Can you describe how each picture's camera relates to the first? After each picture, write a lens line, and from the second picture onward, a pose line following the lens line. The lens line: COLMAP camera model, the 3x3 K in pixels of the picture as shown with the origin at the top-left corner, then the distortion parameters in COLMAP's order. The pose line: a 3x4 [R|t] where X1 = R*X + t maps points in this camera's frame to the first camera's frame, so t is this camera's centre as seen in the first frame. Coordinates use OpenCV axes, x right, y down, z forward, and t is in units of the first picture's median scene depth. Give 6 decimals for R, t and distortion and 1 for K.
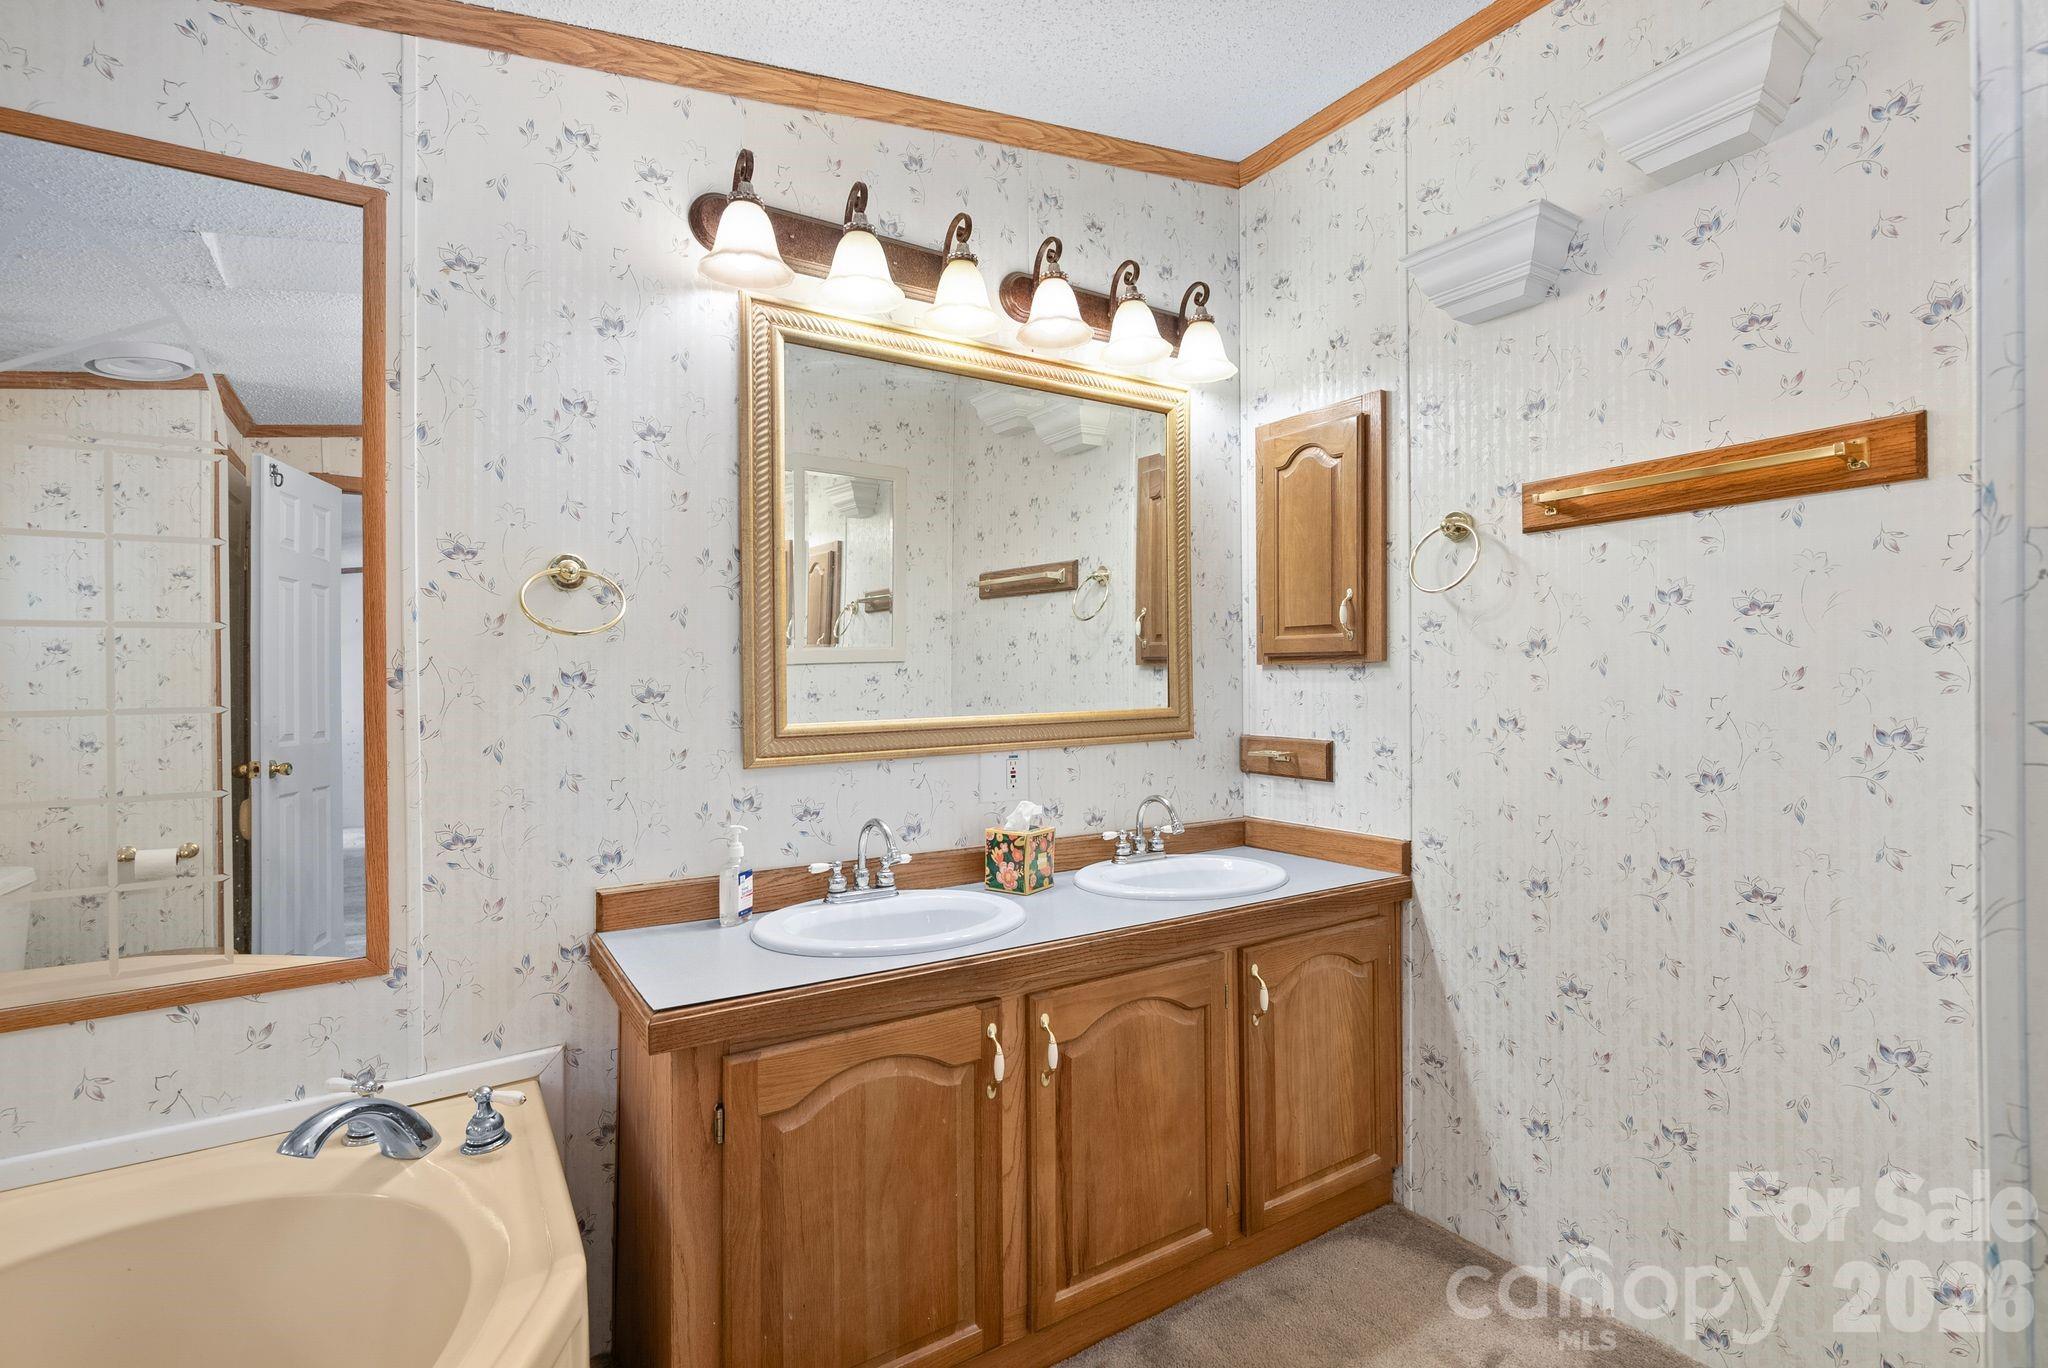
lens RADIAL K [[912.7, 0, 987.2], [0, 912.7, 676.0], [0, 0, 1]] dist [-0.002689, 0.001025]
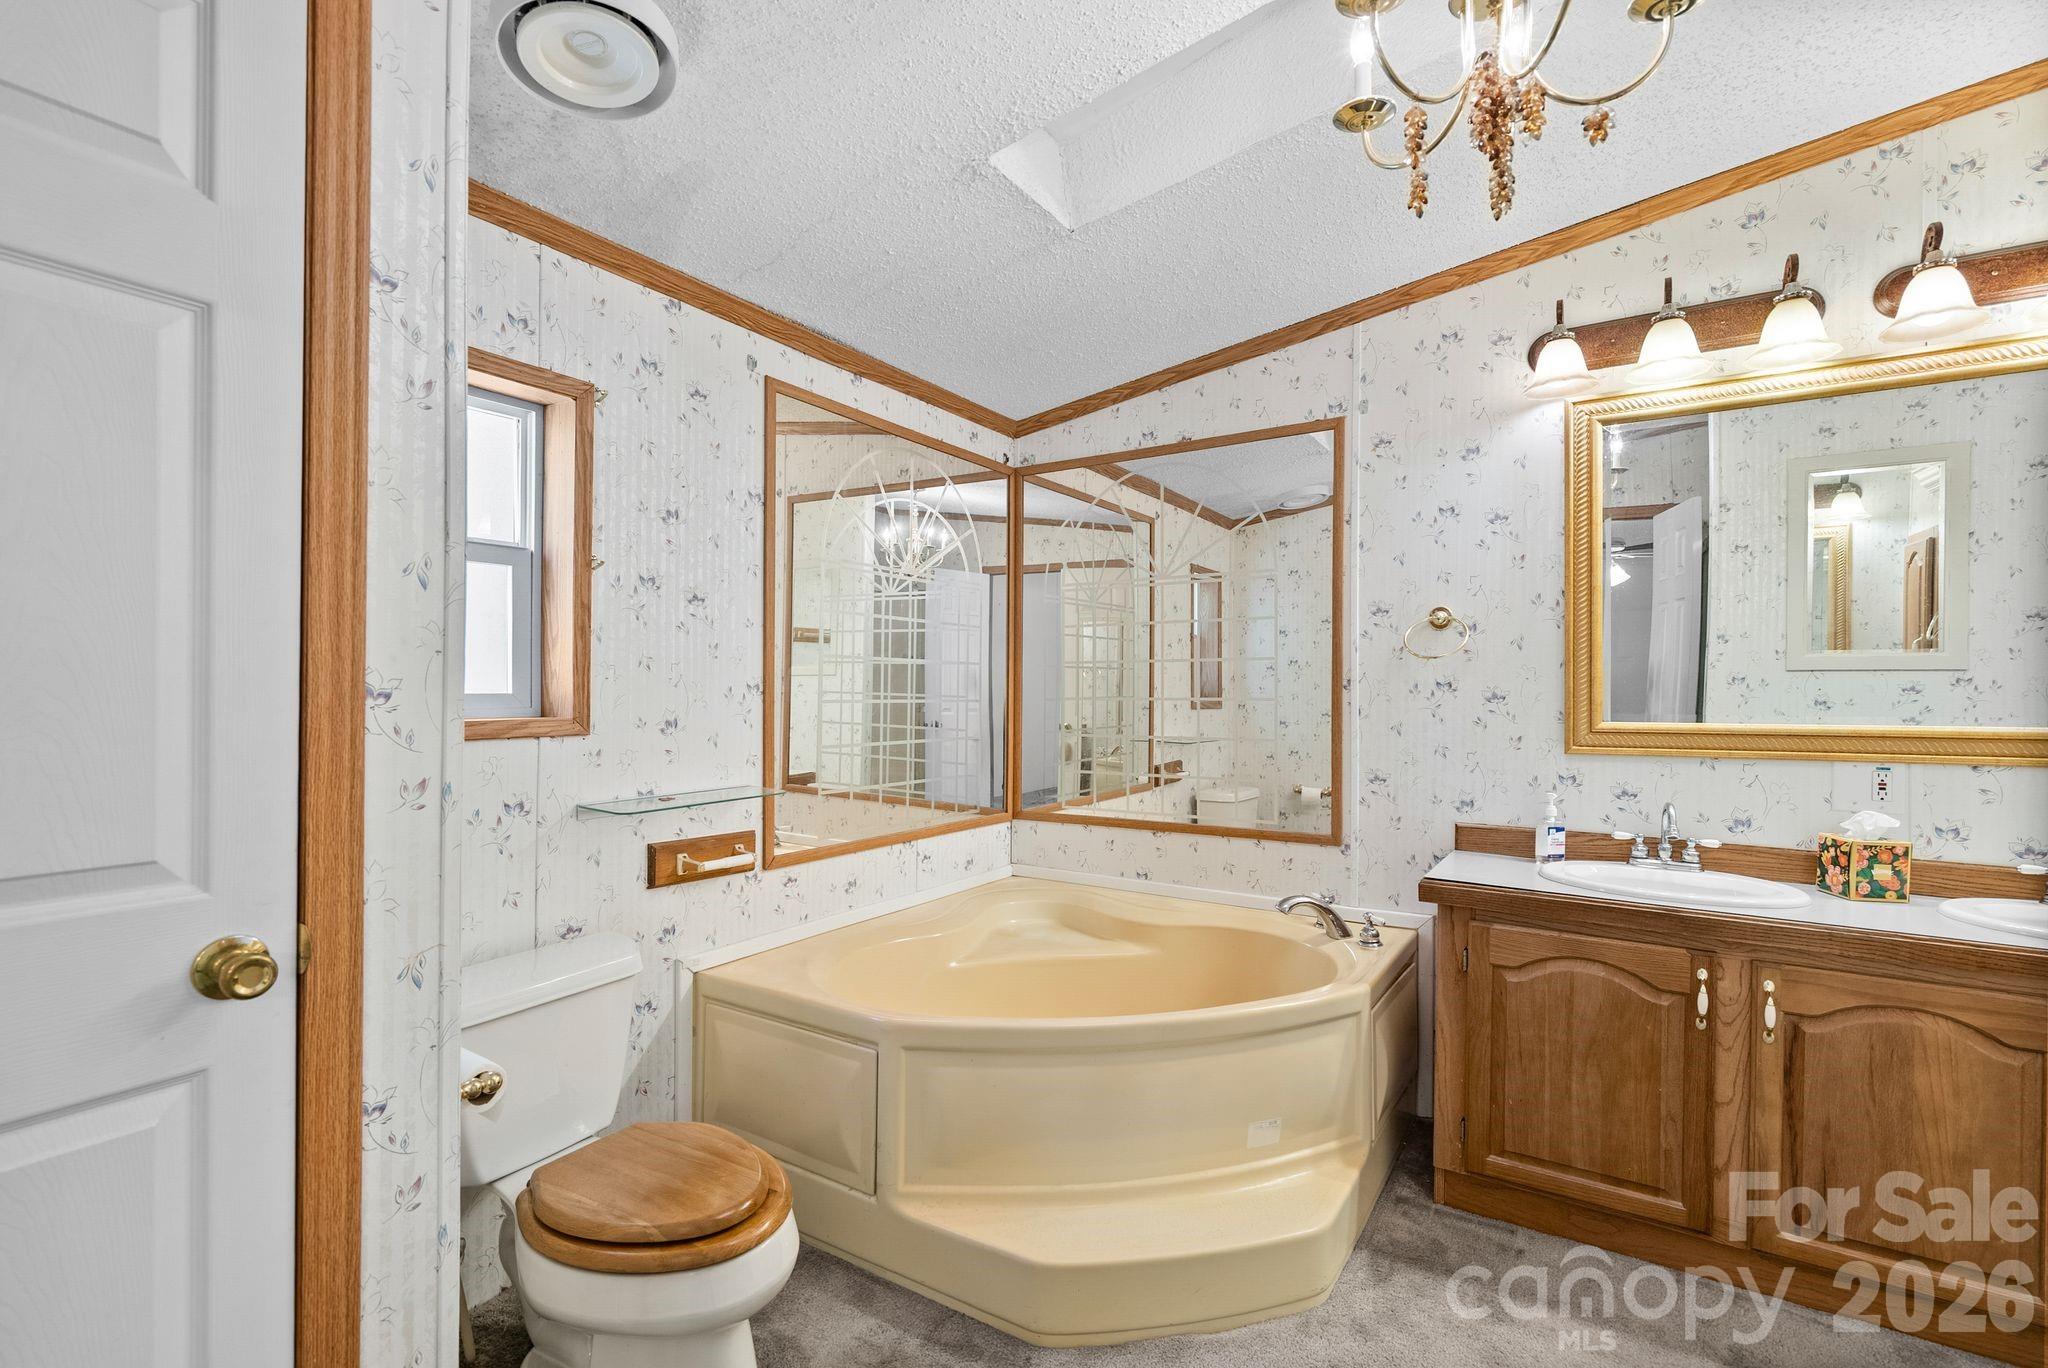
lens RADIAL K [[912.7, 0, 987.2], [0, 912.7, 676.0], [0, 0, 1]] dist [-0.002689, 0.001025]
pose [[0.381814, -0.002136, -0.924237, 0.674514], [-0.003638, 0.999986, -0.003814, -0.004685], [0.924232, 0.004819, 0.381801, -0.315142]]
